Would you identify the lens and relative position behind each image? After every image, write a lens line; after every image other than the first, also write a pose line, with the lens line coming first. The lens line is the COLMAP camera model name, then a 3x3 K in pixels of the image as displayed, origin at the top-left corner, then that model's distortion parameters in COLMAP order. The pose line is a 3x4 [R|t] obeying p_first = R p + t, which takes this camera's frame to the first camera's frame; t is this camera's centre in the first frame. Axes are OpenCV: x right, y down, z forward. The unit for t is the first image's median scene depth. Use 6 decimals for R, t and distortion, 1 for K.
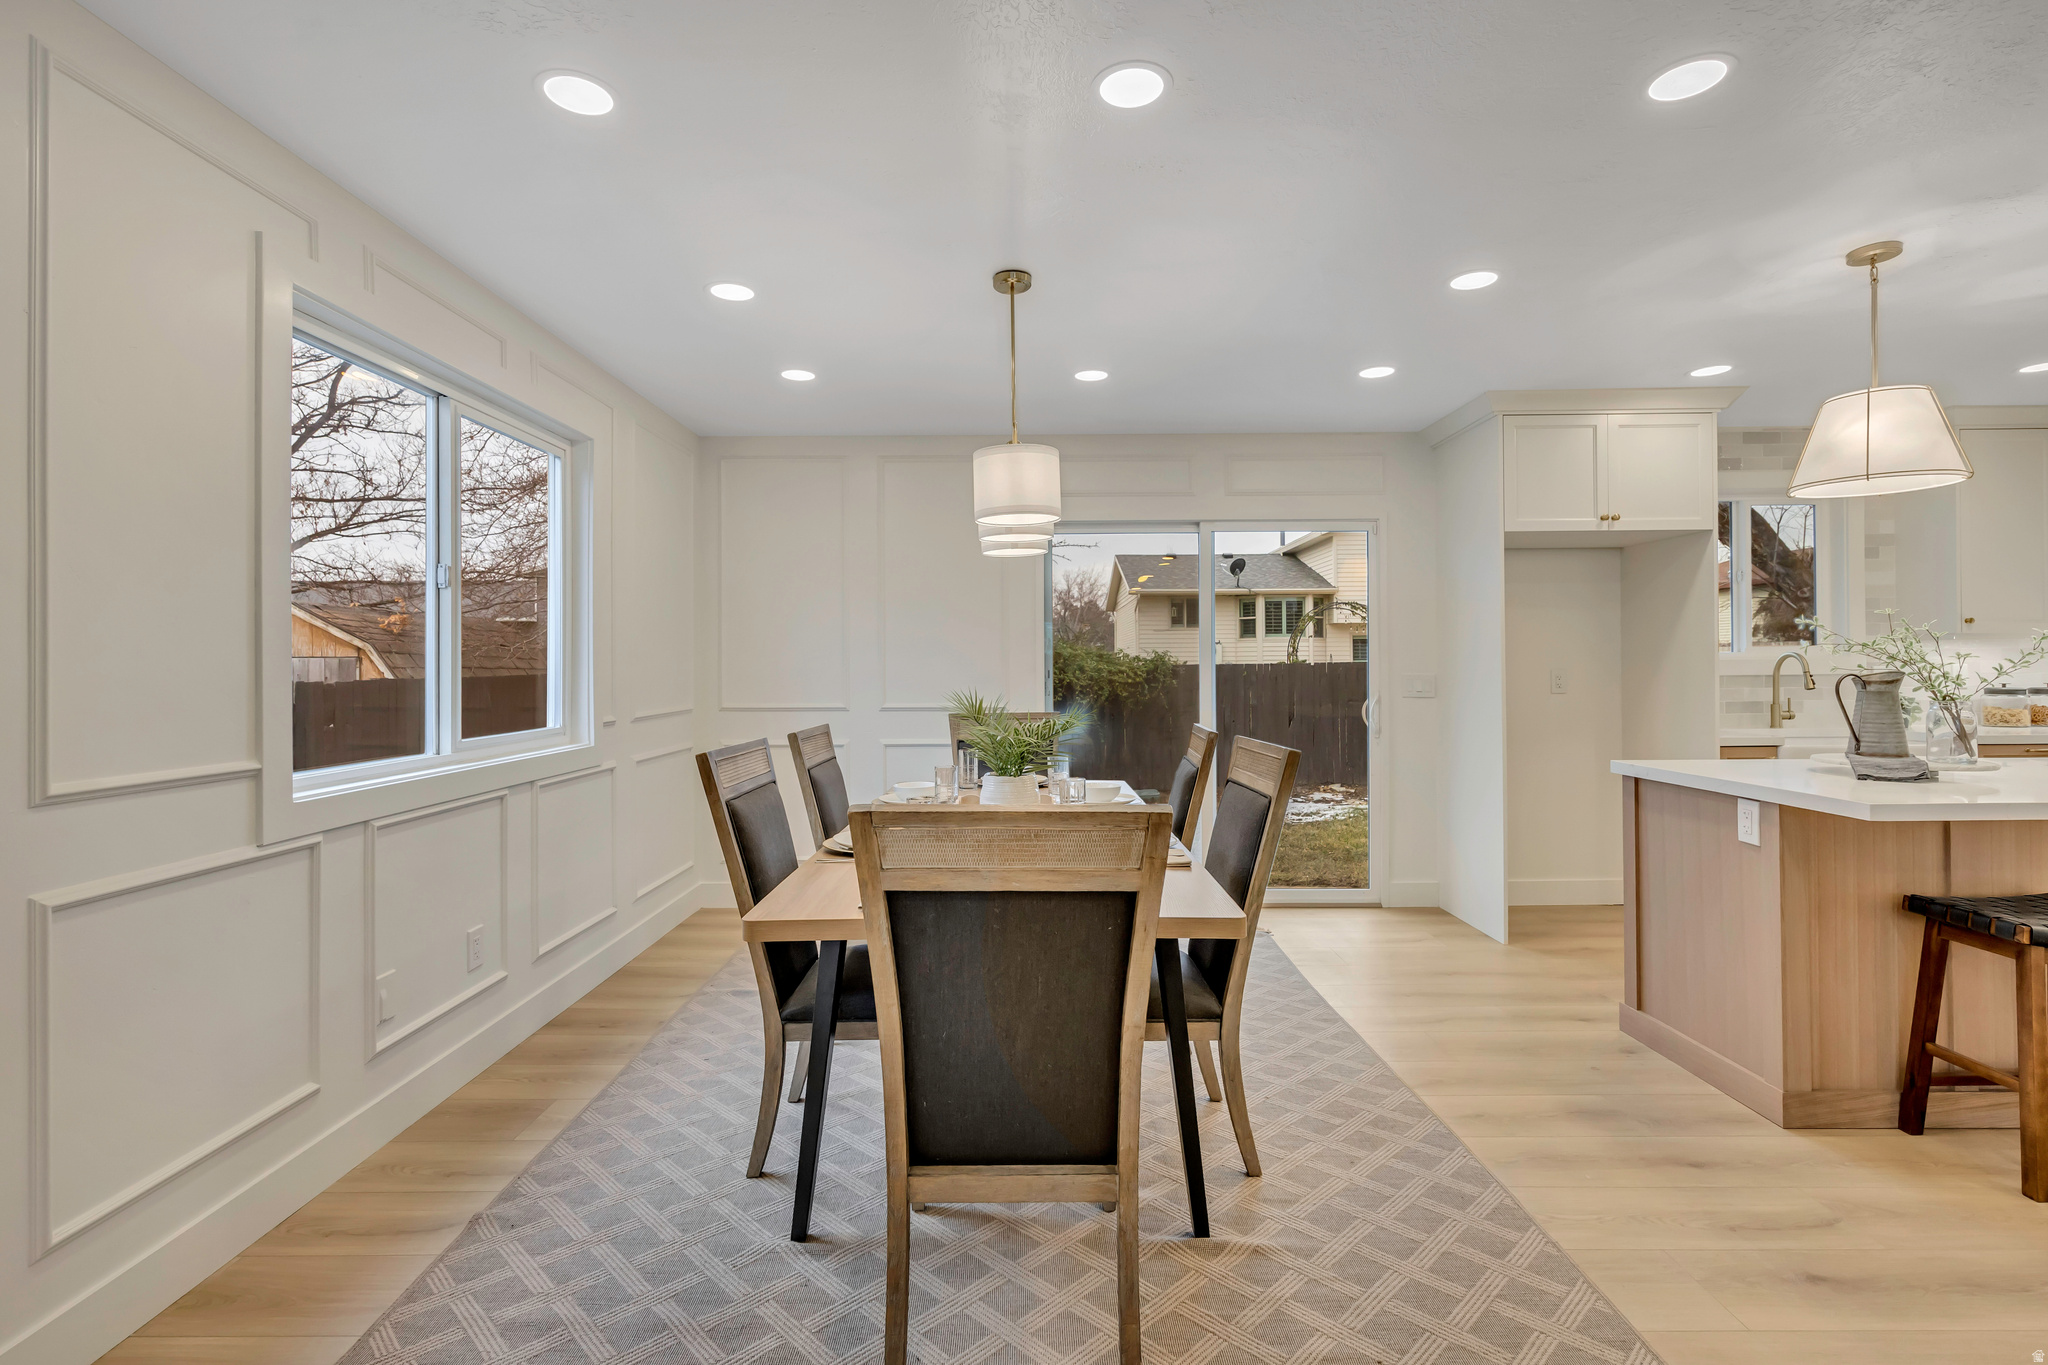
lens RADIAL K [[935.9, 0, 1029.4], [0, 935.9, 670.6], [0, 0, 1]] dist [-0.000145, -0.000394]
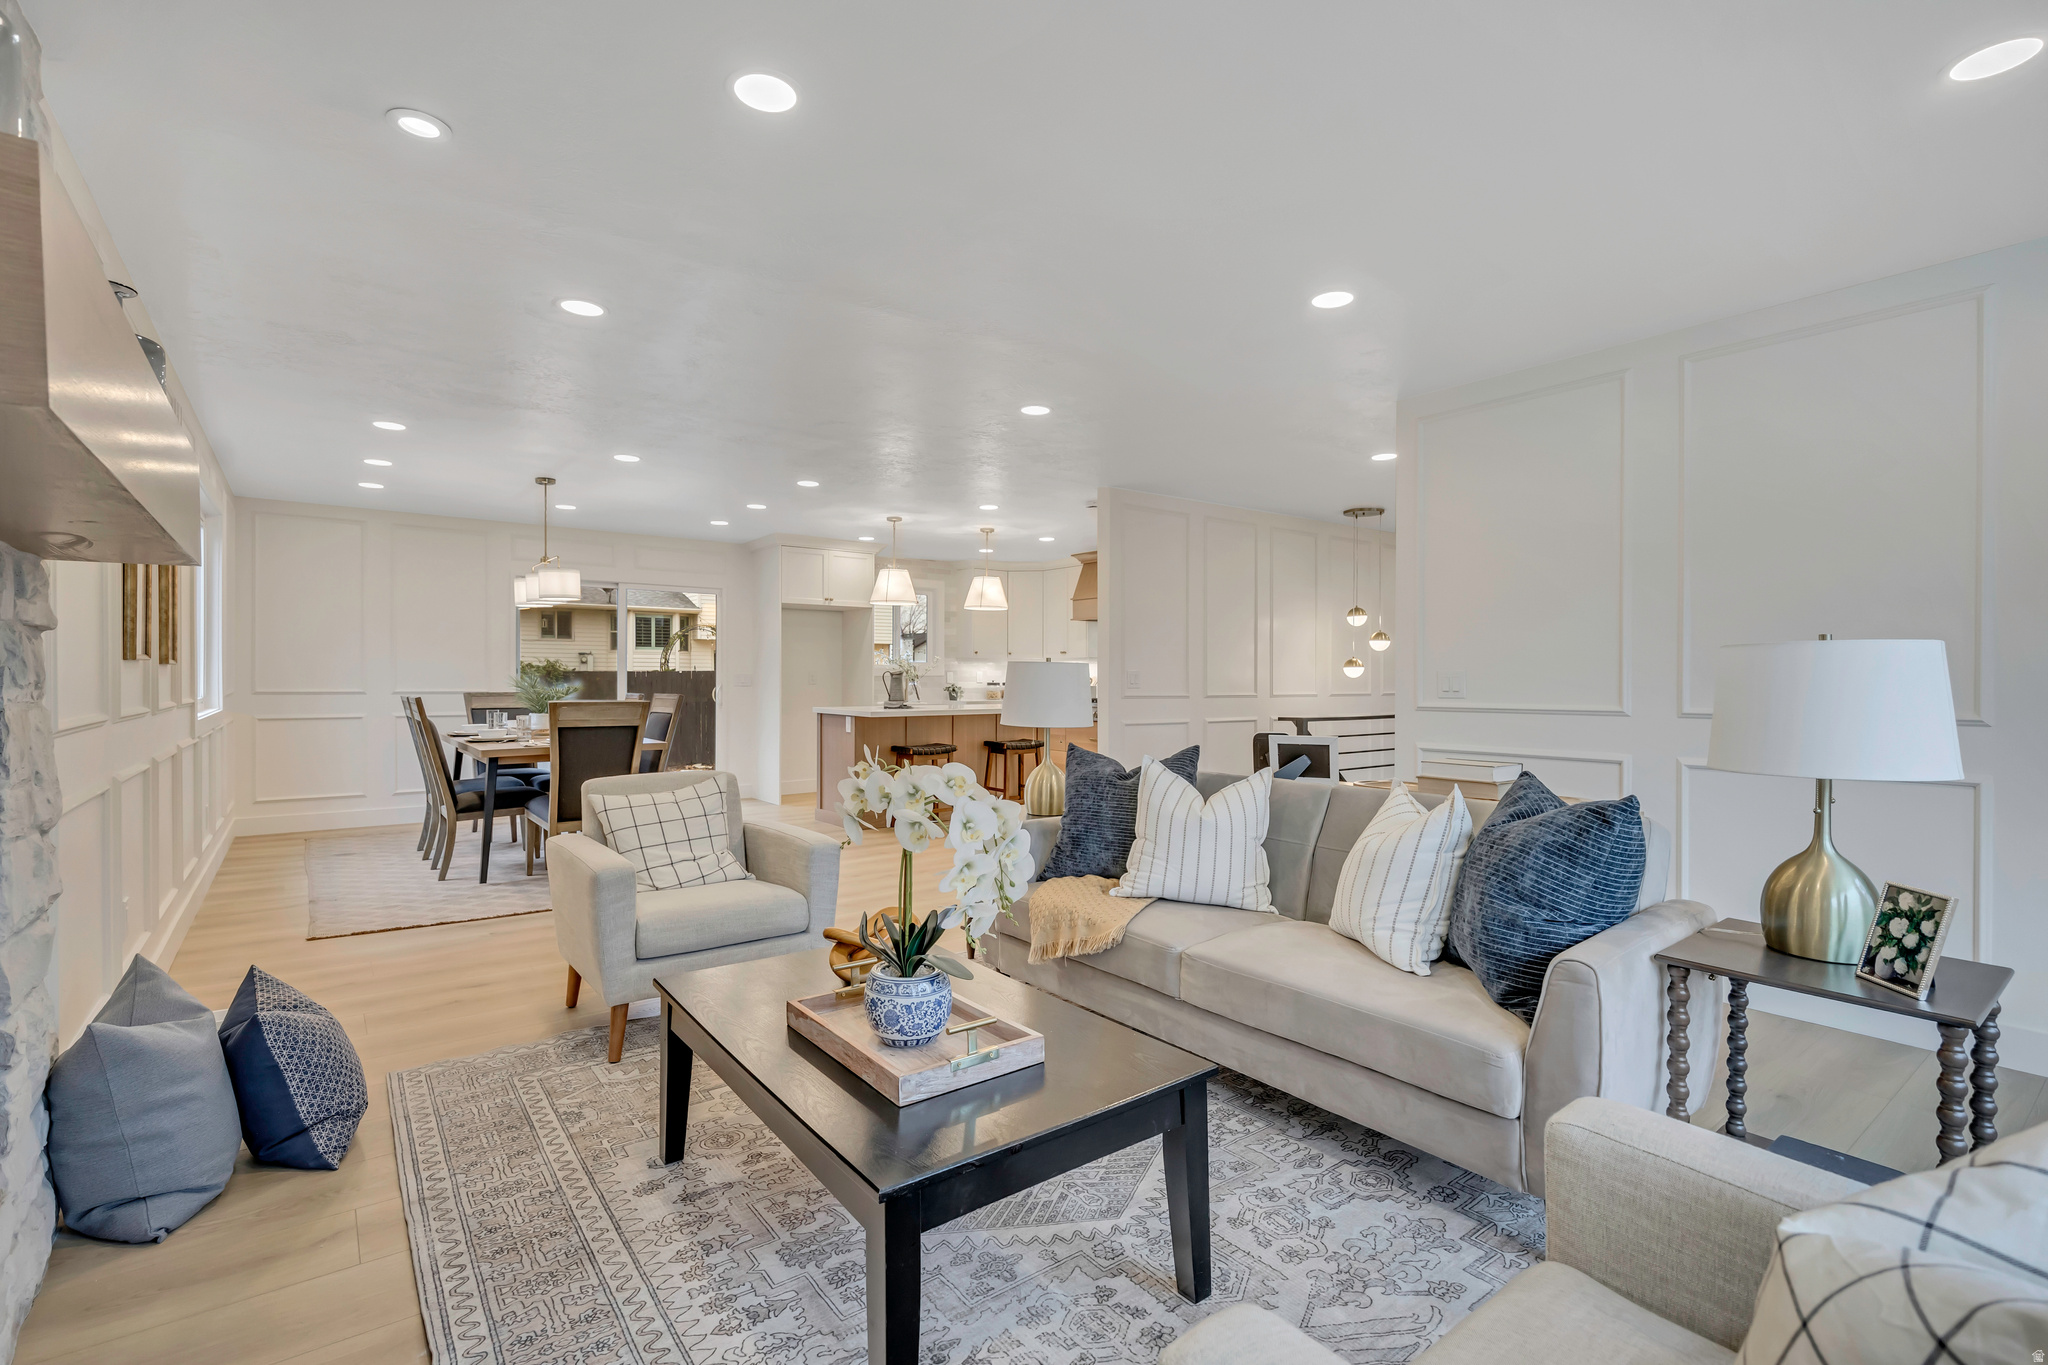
lens RADIAL K [[935.9, 0, 1029.3], [0, 935.9, 679.7], [0, 0, 1]] dist [-0.000145, -0.000394]
pose [[0.792717, 0.008477, 0.609531, -0.233554], [-0.005256, 0.999961, -0.007072, 0.023098], [-0.609567, 0.002403, 0.792731, -0.719895]]
